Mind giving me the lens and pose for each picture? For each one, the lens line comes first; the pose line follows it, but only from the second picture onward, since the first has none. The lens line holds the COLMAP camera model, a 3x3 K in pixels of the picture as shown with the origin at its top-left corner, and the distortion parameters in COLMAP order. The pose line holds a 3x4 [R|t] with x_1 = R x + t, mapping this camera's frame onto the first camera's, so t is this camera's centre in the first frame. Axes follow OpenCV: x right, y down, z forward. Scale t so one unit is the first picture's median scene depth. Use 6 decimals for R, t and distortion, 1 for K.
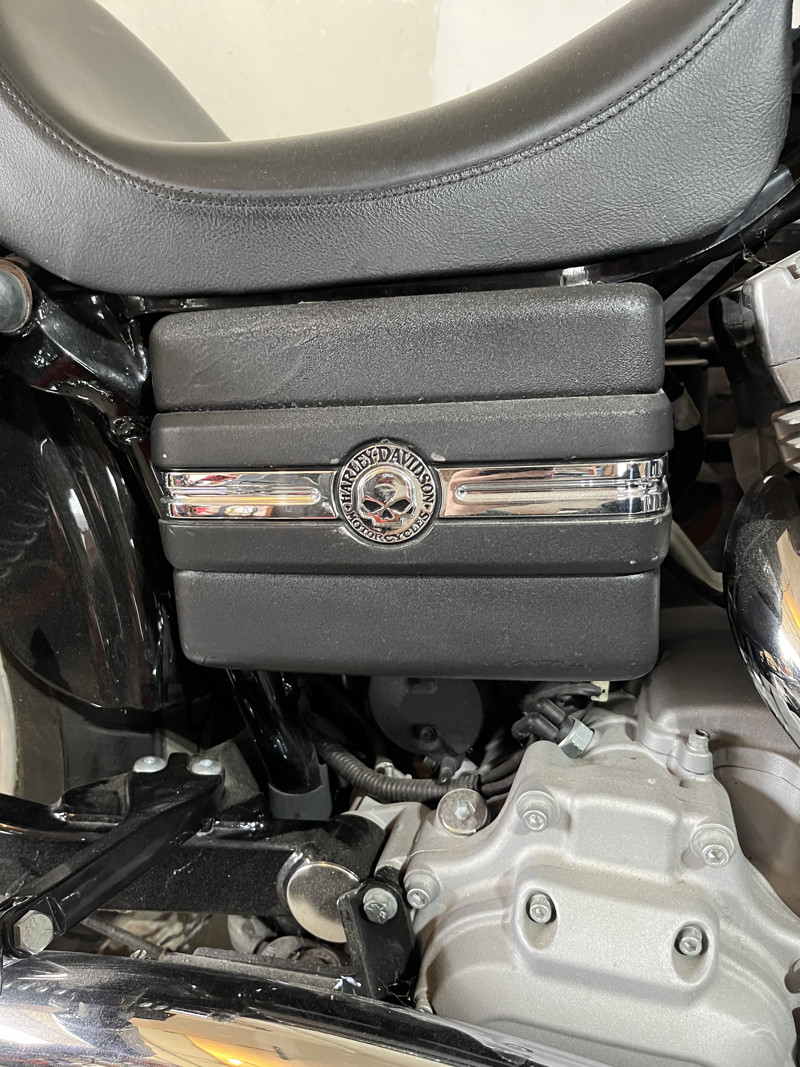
lens RADIAL K [[803.2, 0, 400.0], [0, 803.2, 533.5], [0, 0, 1]] dist [0.004240, 0.002866]
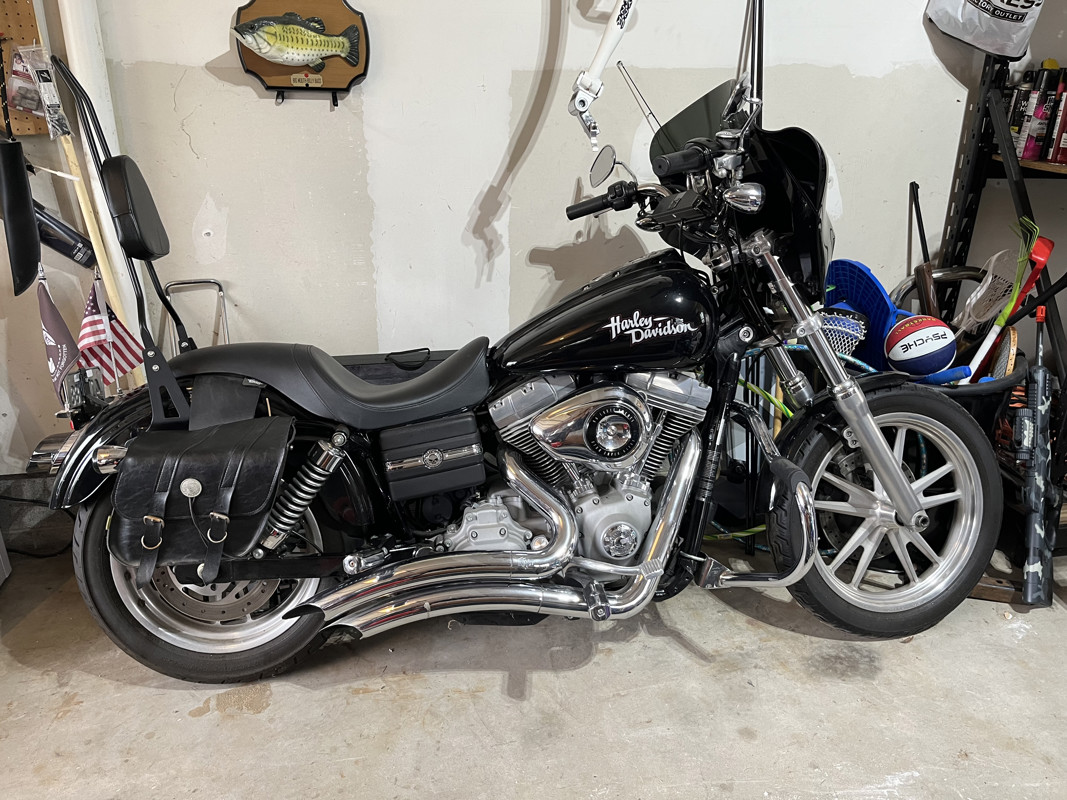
lens RADIAL K [[803.2, 0, 533.5], [0, 803.2, 400.0], [0, 0, 1]] dist [0.004240, 0.002866]
pose [[0.926870, -0.157370, 0.340803, -1.016820], [0.194243, 0.977950, -0.076697, 0.099361], [-0.321219, 0.137287, 0.937001, -3.775216]]
